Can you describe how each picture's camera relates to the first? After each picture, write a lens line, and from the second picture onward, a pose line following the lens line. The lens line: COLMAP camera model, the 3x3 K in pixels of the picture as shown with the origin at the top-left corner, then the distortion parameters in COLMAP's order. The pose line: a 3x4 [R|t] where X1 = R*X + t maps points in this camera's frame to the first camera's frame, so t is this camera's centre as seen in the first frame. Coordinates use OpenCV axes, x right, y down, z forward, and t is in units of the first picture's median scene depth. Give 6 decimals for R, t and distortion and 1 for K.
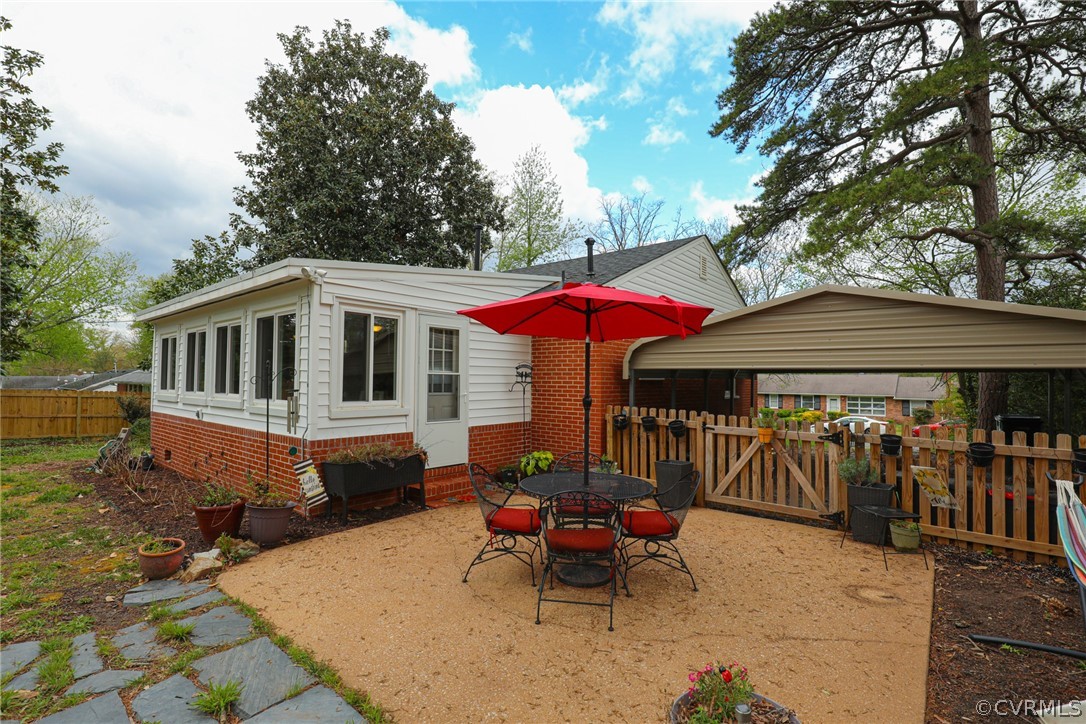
lens RADIAL K [[490.4, 0, 545.8], [0, 490.4, 363.9], [0, 0, 1]] dist [-0.017835, -0.000169]
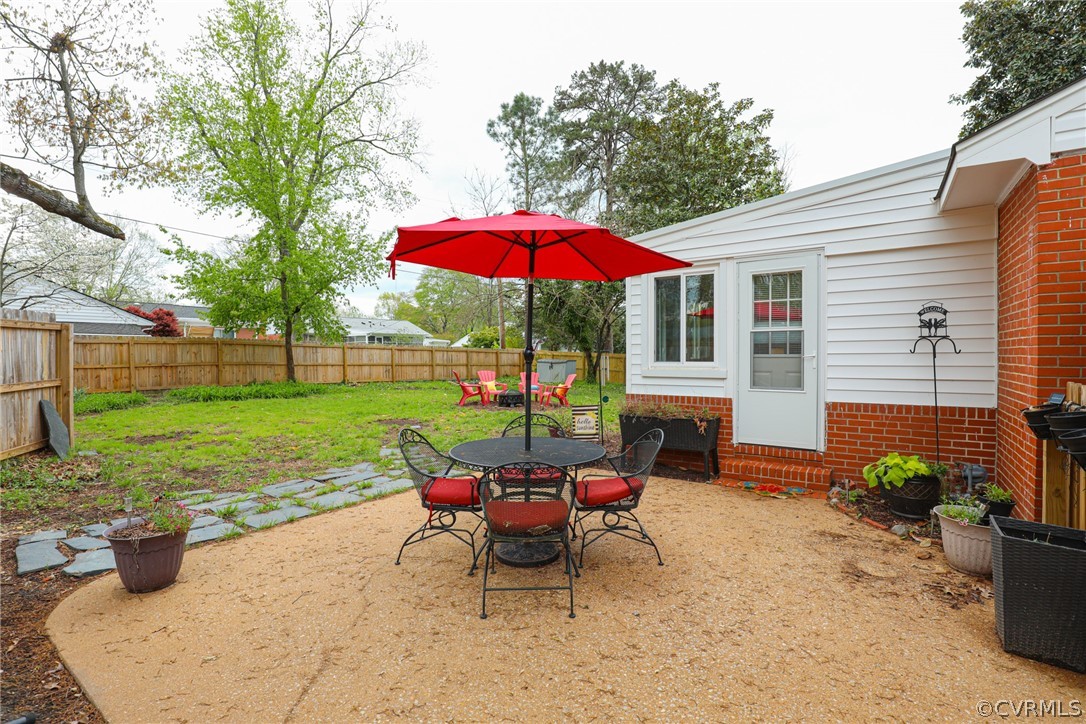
lens RADIAL K [[490.4, 0, 546.7], [0, 490.4, 363.0], [0, 0, 1]] dist [-0.017835, -0.000169]
pose [[0.087165, 0.006626, -0.996172, 0.554037], [0.038919, 0.999192, 0.010051, 0.051425], [0.995433, -0.039647, 0.086837, 0.569673]]
